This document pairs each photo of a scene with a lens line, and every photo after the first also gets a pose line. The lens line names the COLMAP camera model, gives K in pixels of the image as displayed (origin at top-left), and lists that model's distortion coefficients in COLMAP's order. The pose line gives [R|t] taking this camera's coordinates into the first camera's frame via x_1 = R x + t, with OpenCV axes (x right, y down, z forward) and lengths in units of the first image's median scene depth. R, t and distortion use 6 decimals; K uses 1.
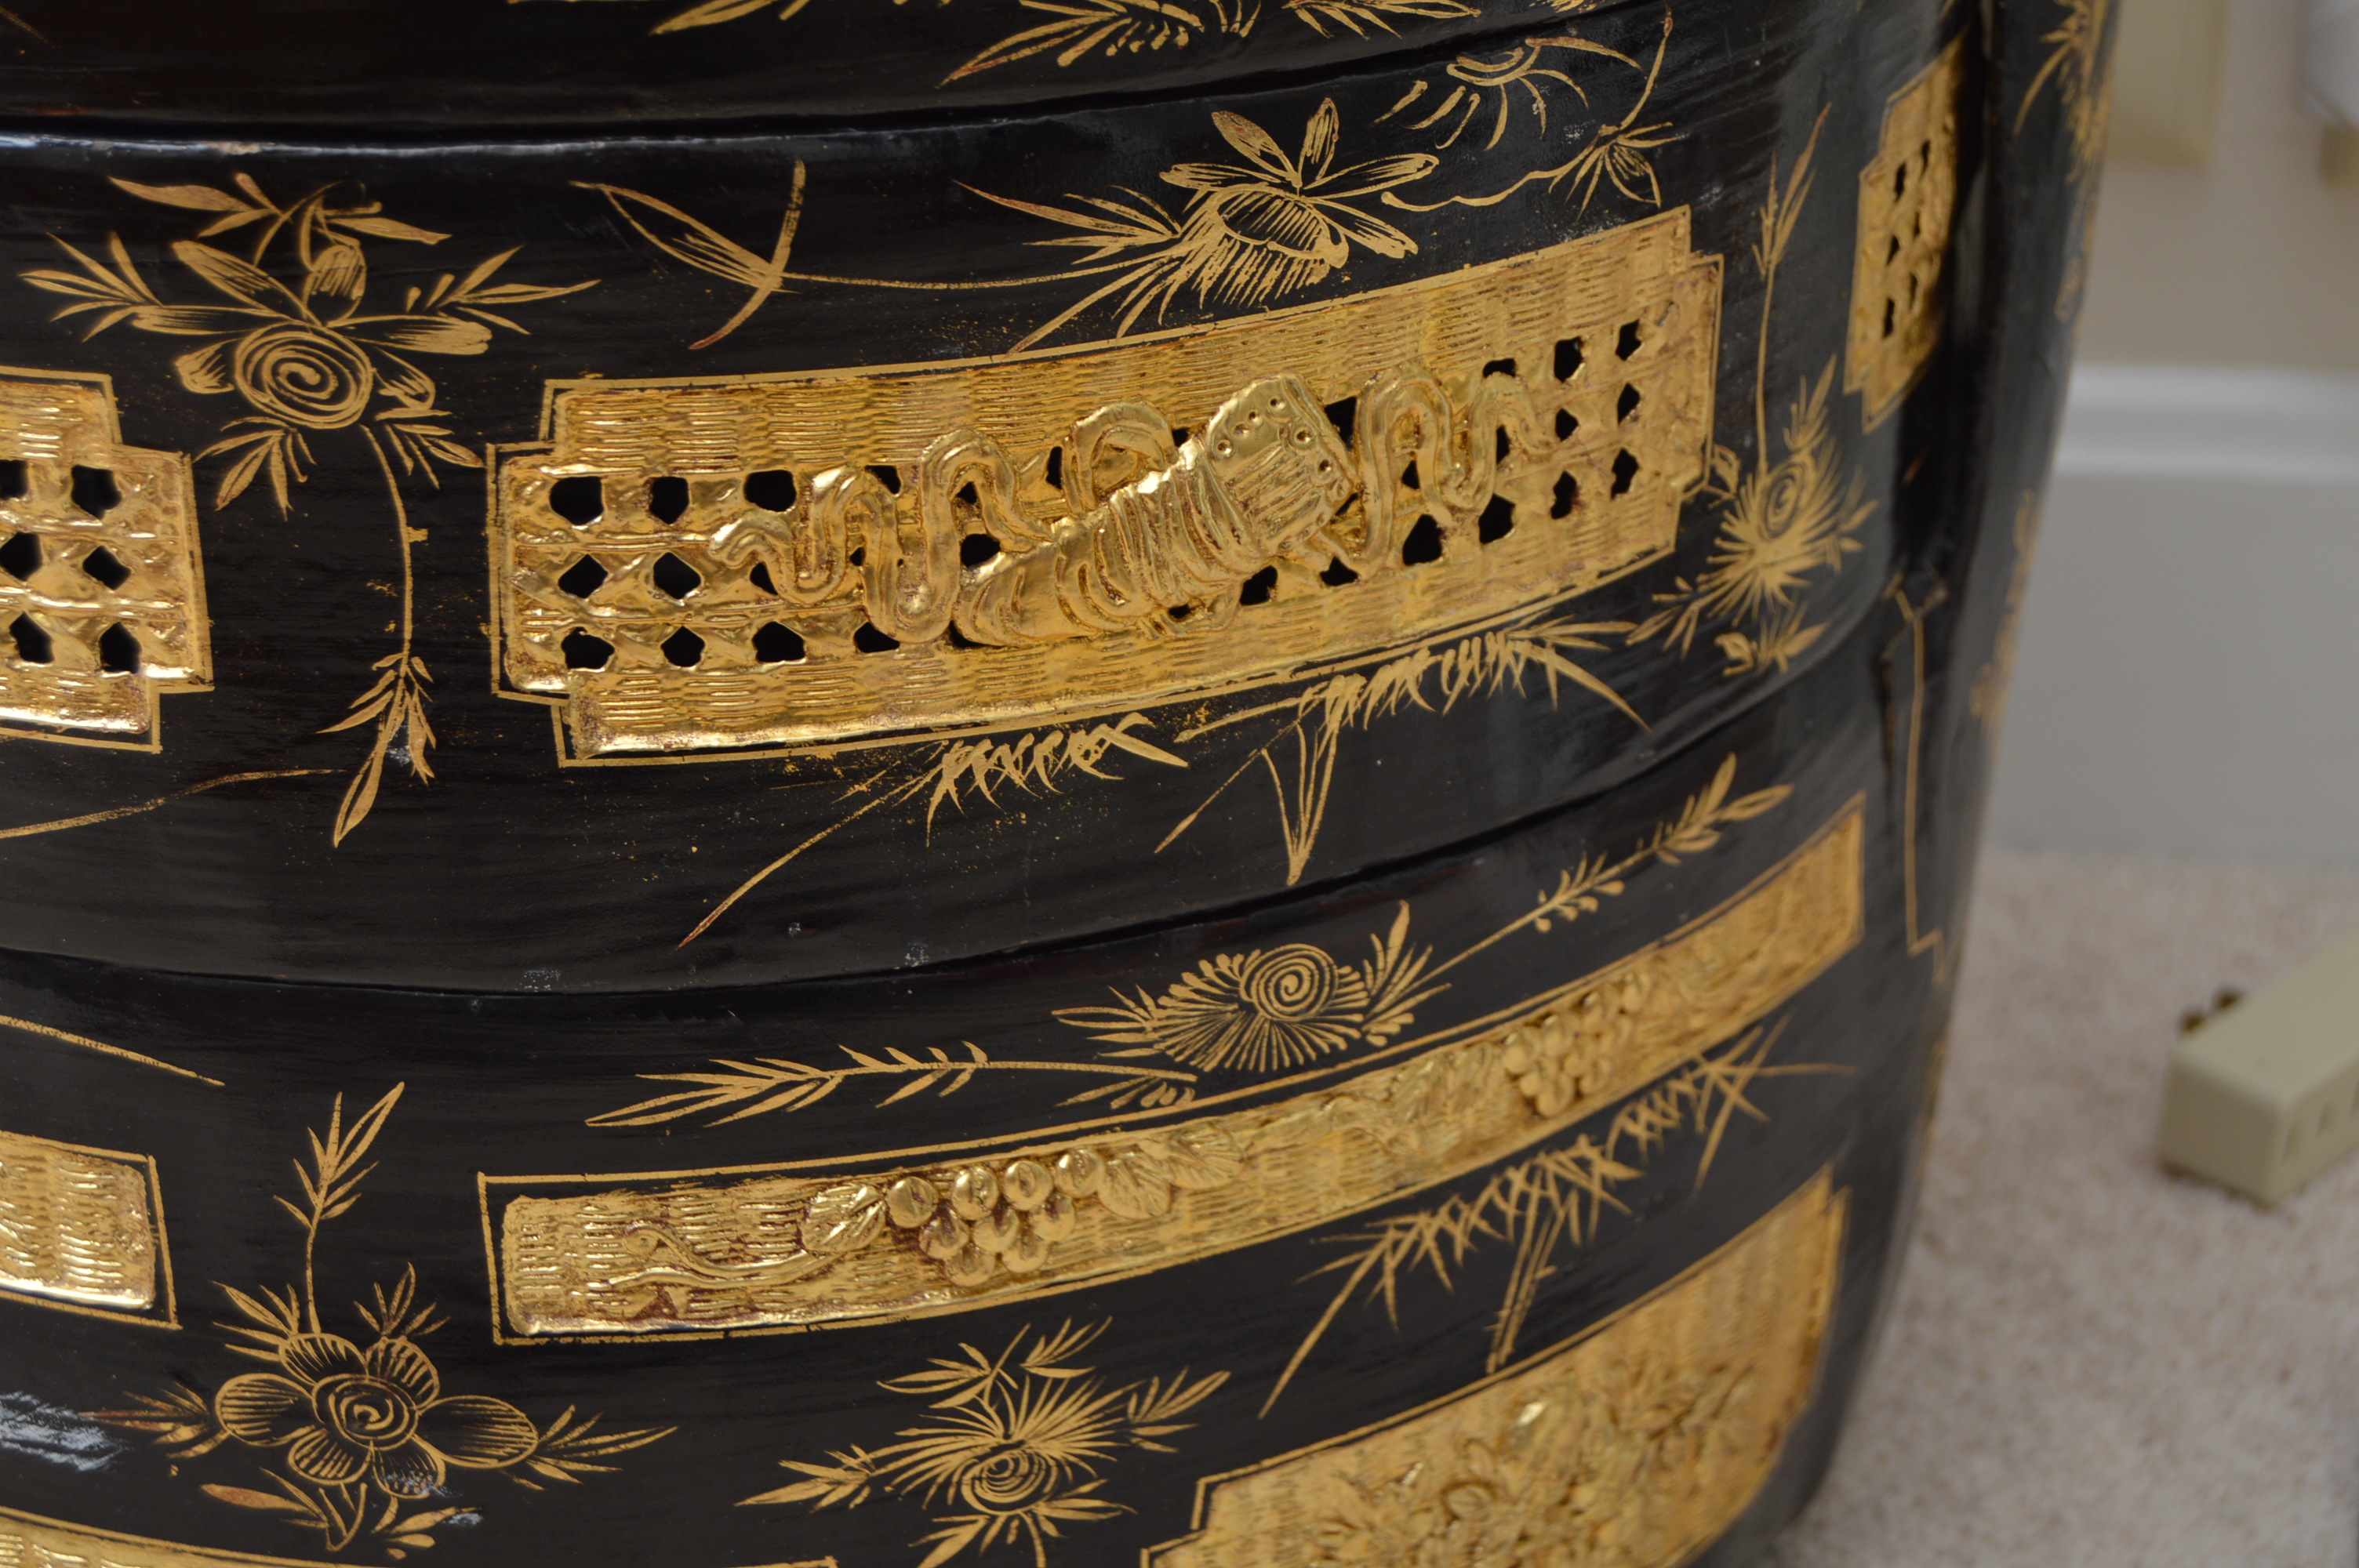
lens RADIAL K [[4556.2, 0, 1176.7], [0, 4556.2, 784.7], [0, 0, 1]] dist [-0.028905, 0.000000]
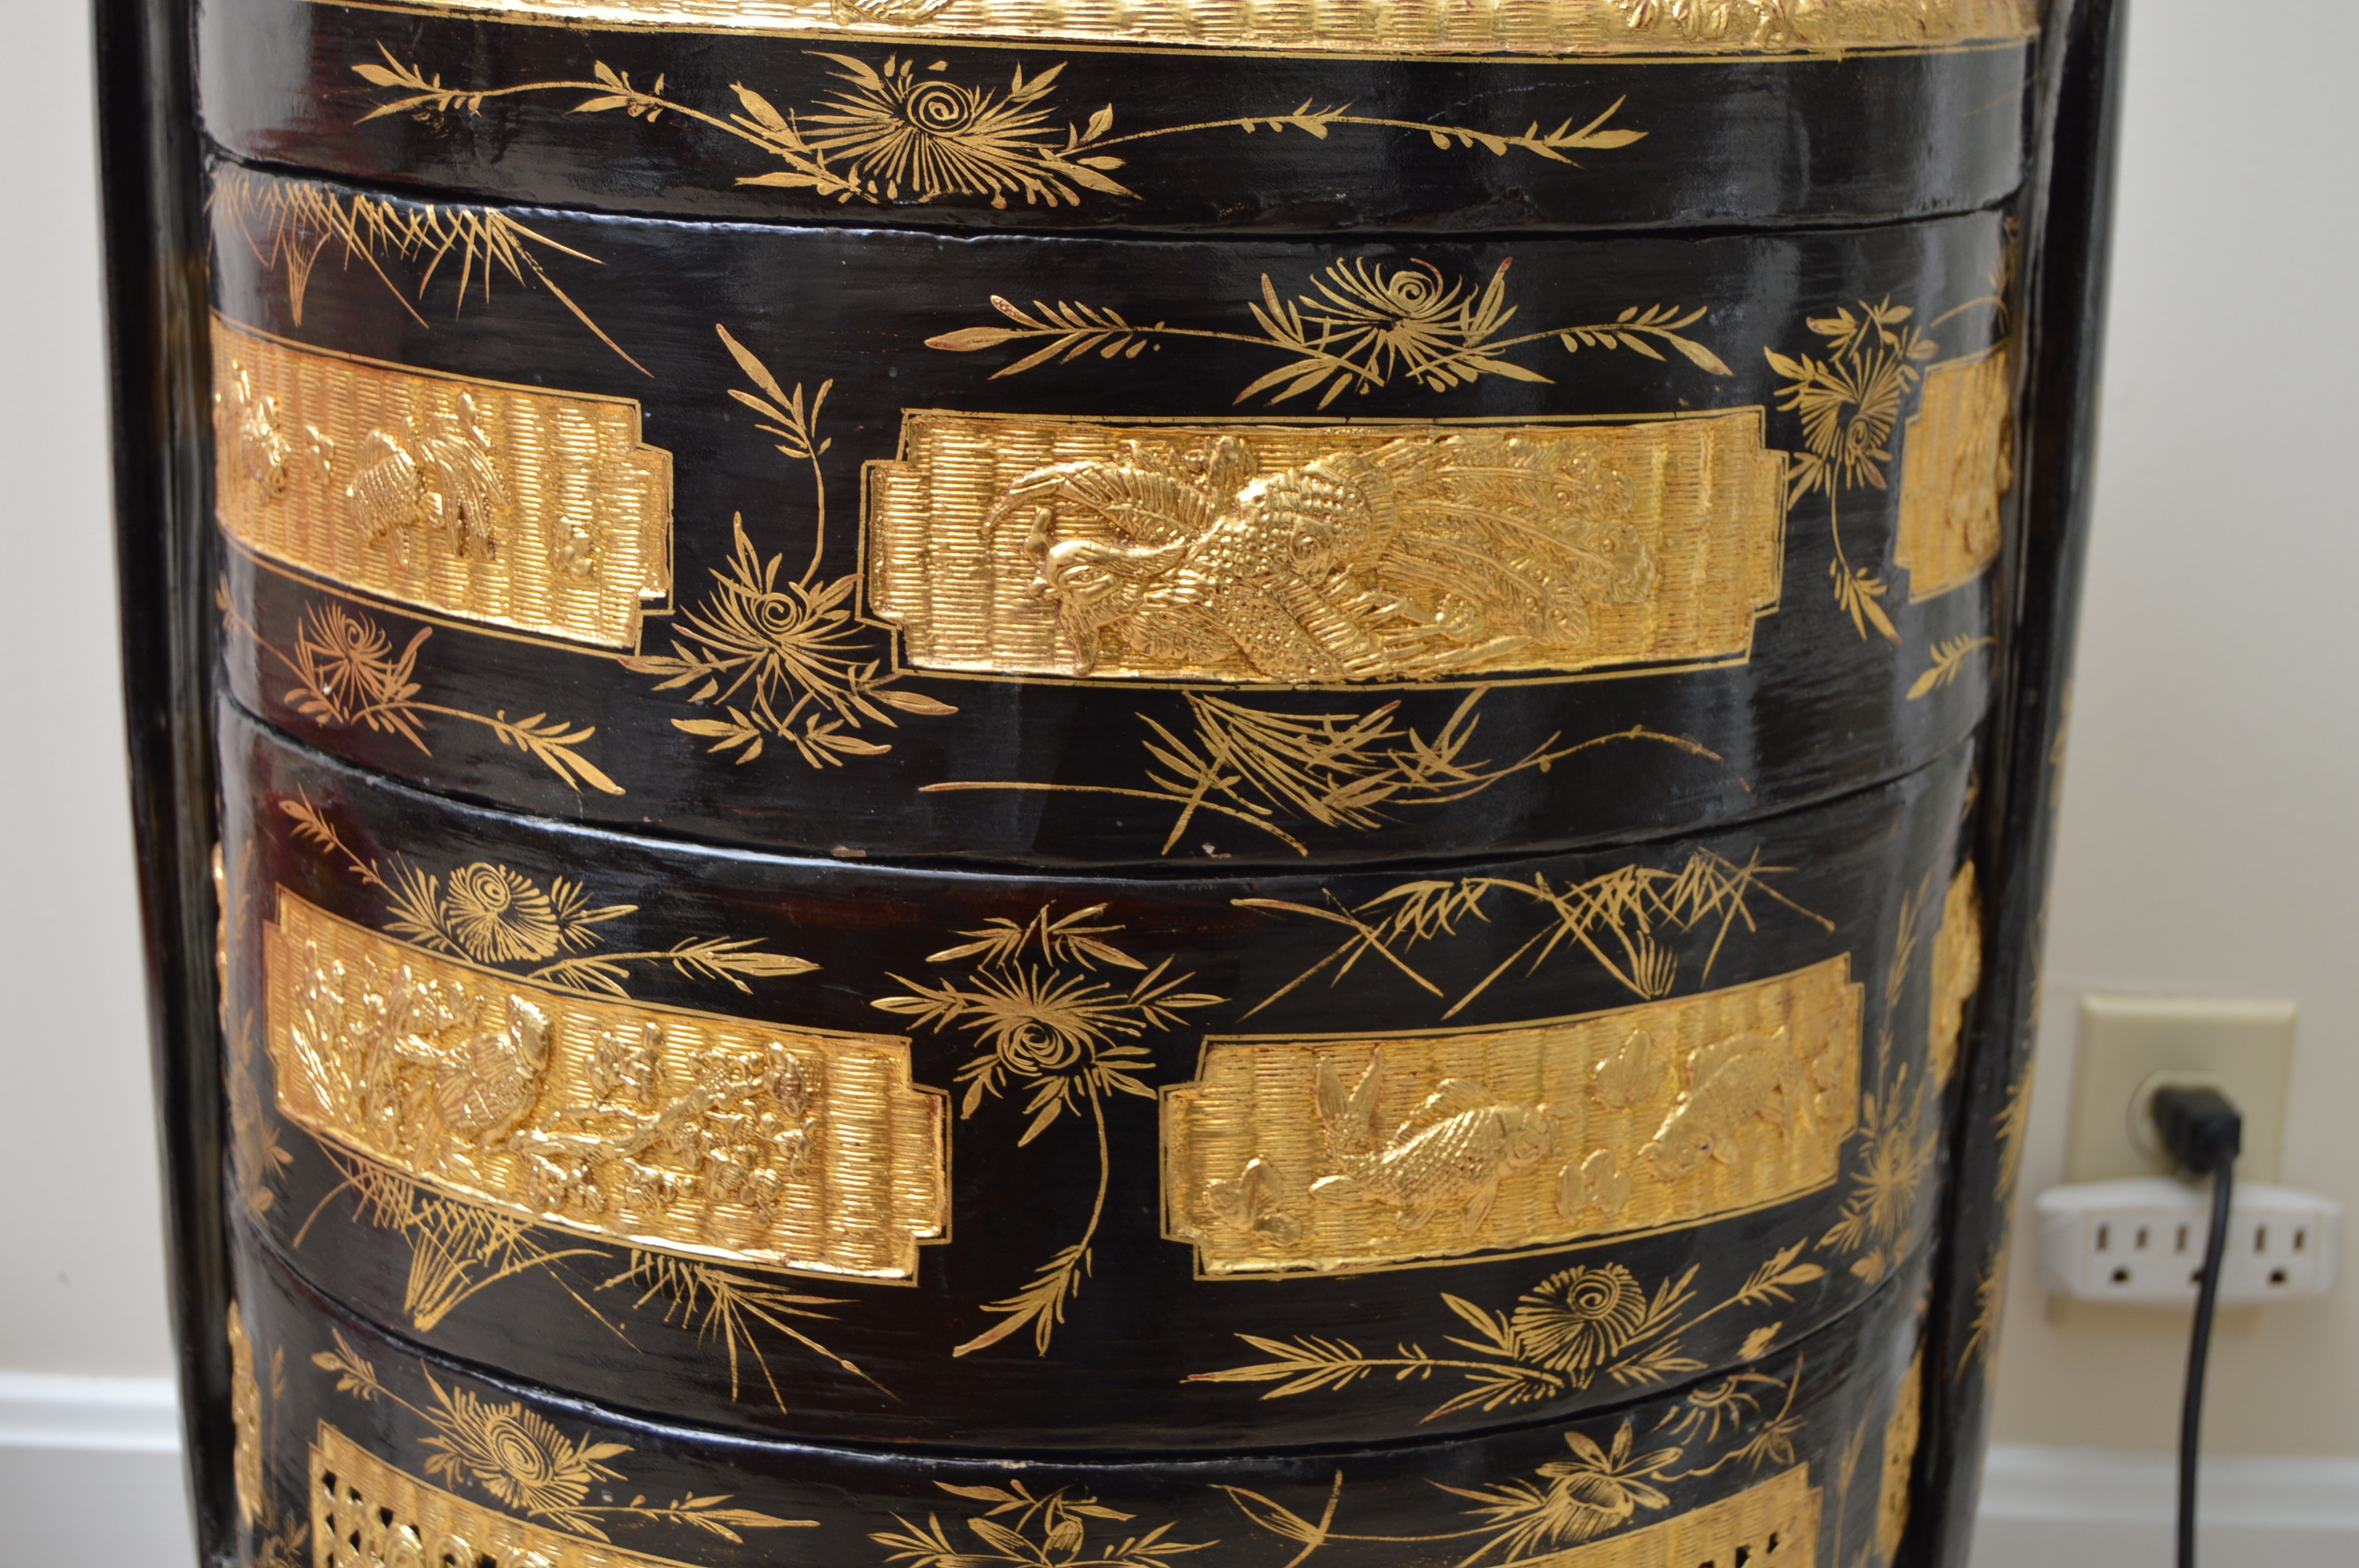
lens RADIAL K [[3606.5, 0, 1182.6], [0, 3606.5, 780.2], [0, 0, 1]] dist [0.015411, 0.000000]
pose [[0.997937, 0.007917, 0.063711, -0.221580], [0.006491, 0.974837, -0.222822, -0.084729], [-0.063872, 0.222776, 0.972775, -0.360369]]
